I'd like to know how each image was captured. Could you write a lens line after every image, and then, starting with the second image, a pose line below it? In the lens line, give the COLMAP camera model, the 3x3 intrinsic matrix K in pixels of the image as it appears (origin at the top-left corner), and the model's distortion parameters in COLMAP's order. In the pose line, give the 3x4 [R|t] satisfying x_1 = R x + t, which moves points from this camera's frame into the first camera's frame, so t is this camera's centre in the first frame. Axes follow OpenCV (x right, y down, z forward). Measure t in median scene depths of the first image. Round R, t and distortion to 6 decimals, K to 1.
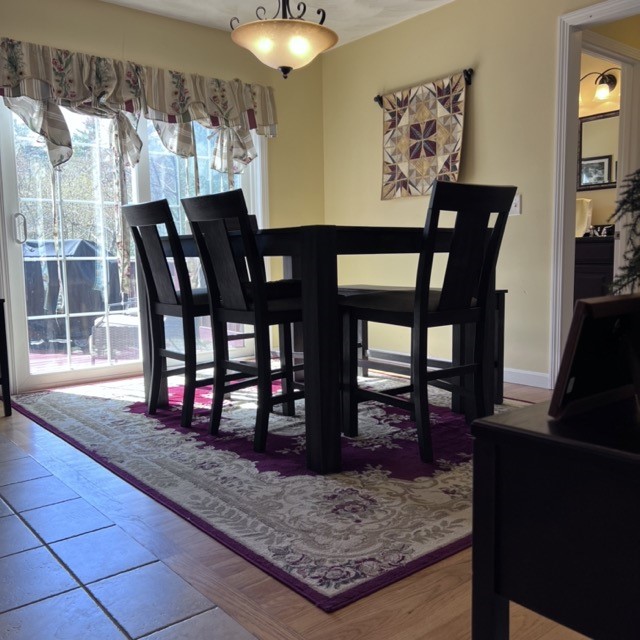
lens RADIAL K [[639.6, 0, 326.0], [0, 639.6, 321.8], [0, 0, 1]] dist [0.013659, 0.000000]
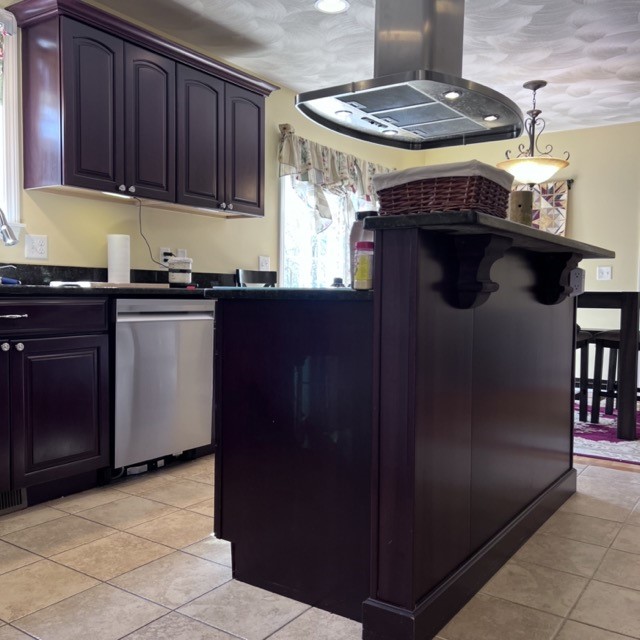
lens RADIAL K [[639.6, 0, 320.2], [0, 639.6, 318.5], [0, 0, 1]] dist [0.013659, 0.000000]
pose [[0.958406, 0.011406, 0.285180, -0.739071], [0.005734, 0.998230, -0.059193, 0.006371], [-0.285351, 0.058366, 0.956644, -0.217256]]
